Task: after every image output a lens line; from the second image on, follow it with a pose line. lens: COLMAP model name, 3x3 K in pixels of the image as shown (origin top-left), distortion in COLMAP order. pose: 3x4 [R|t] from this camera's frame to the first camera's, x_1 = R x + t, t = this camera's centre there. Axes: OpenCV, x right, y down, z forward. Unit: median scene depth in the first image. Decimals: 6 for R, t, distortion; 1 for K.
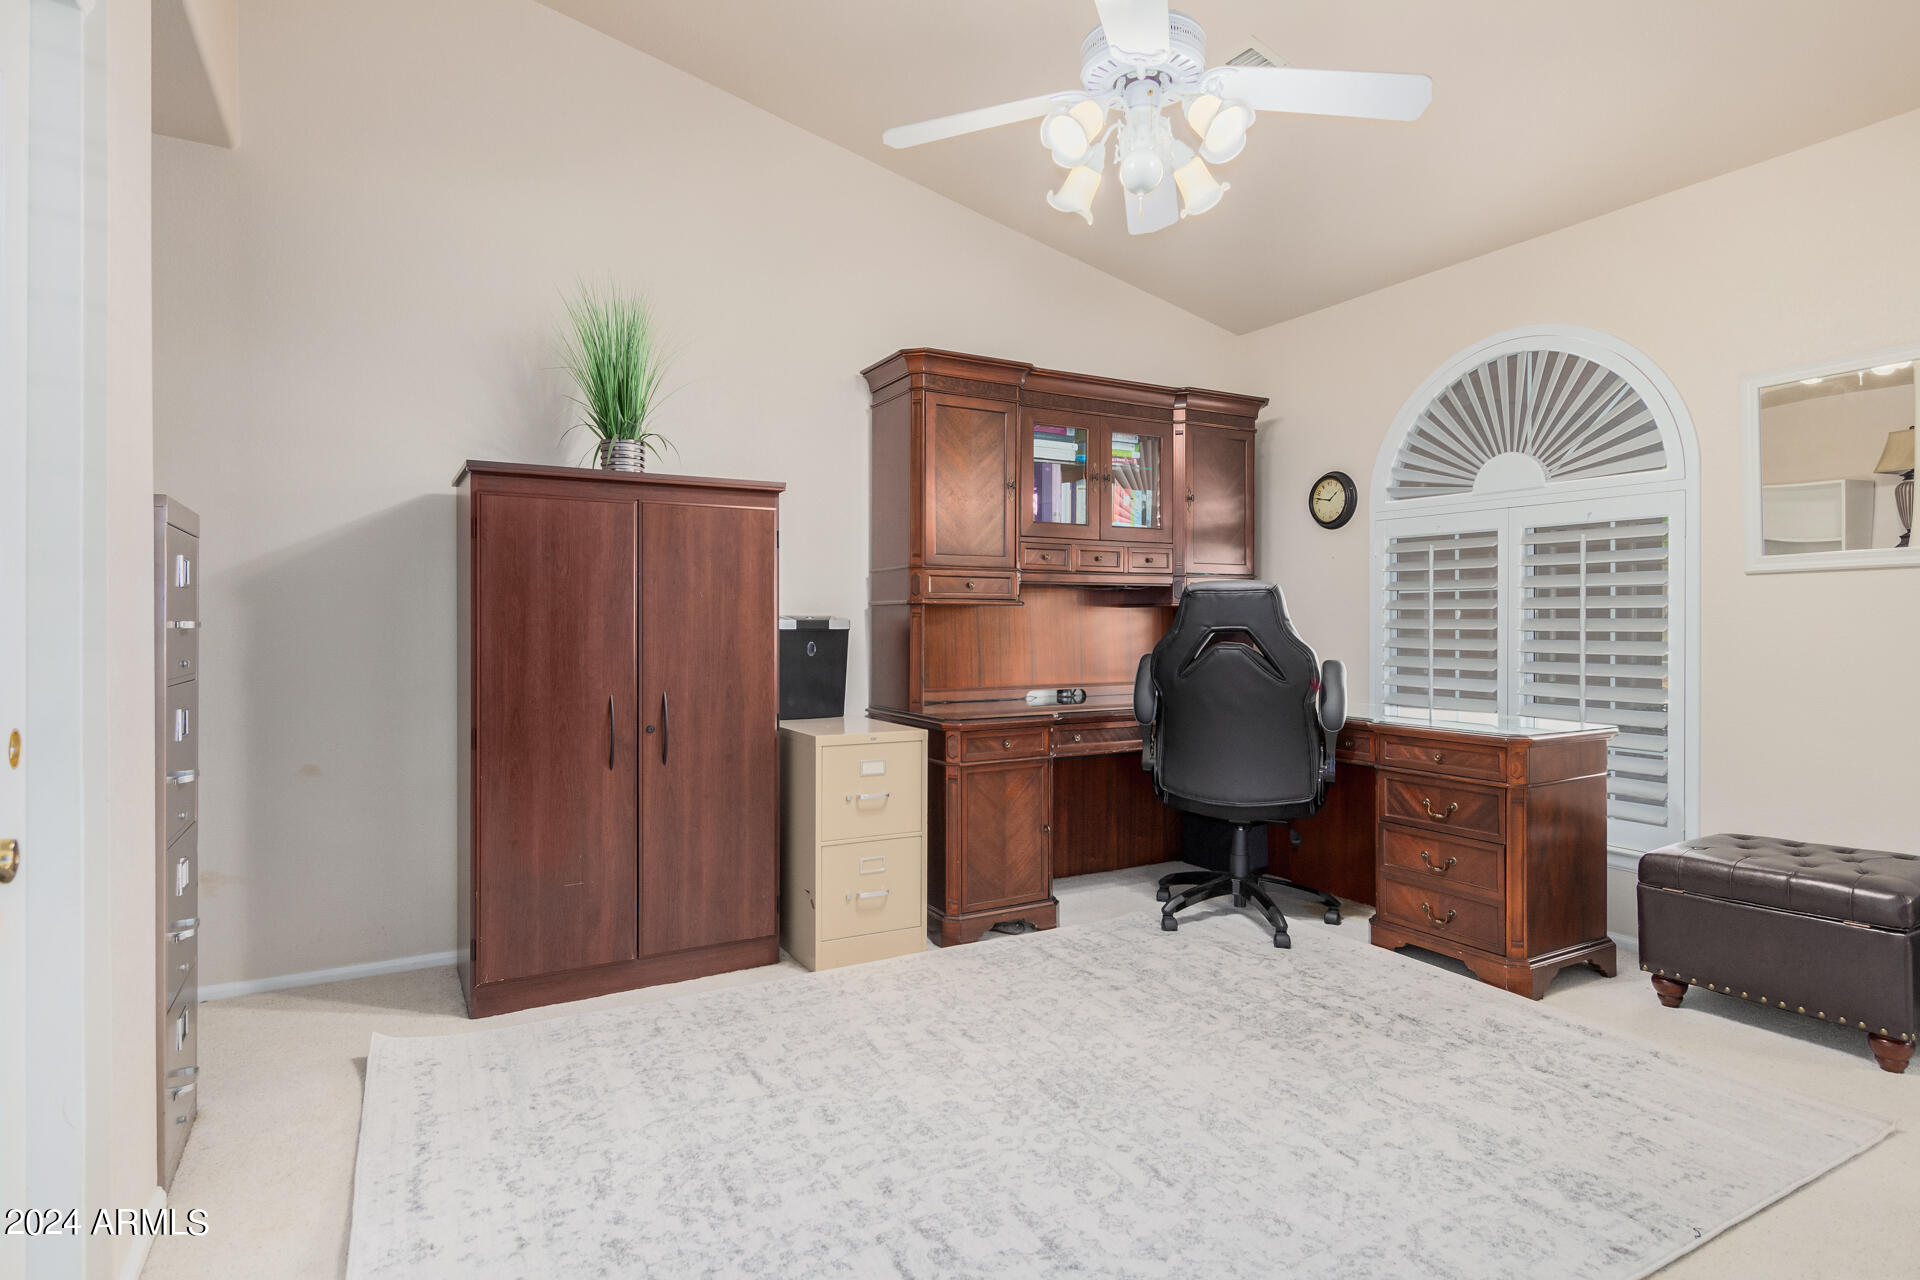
lens RADIAL K [[1016.7, 0, 956.9], [0, 1016.7, 630.1], [0, 0, 1]] dist [-0.001340, -0.000459]
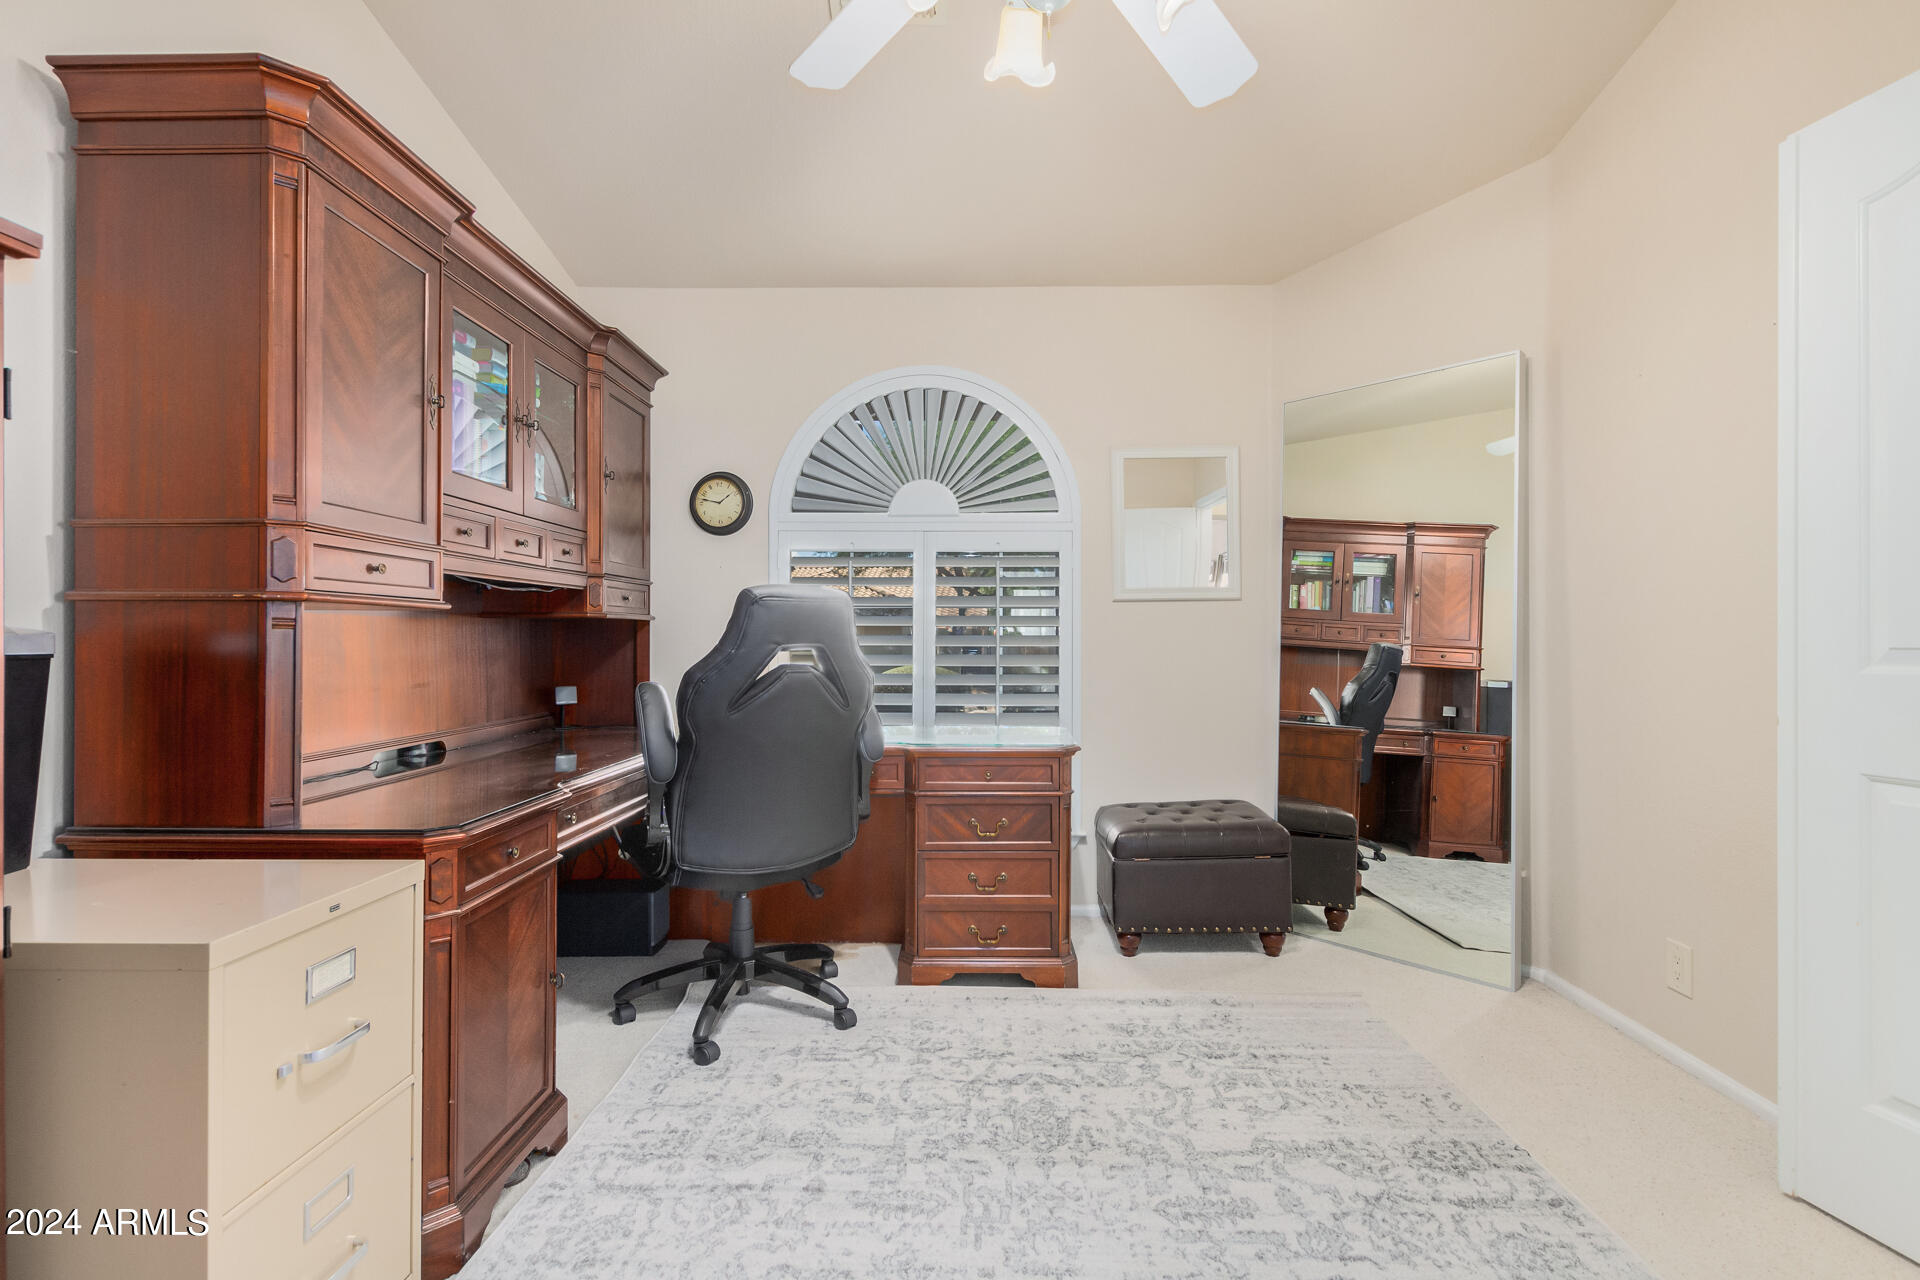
lens RADIAL K [[875.5, 0, 960.0], [0, 875.5, 640.0], [0, 0, 1]] dist [0.003732, -0.000013]
pose [[0.496014, -0.004397, 0.868304, -0.282064], [0.006342, 0.999979, 0.001441, -0.008471], [-0.868292, 0.004792, 0.496031, 0.603055]]
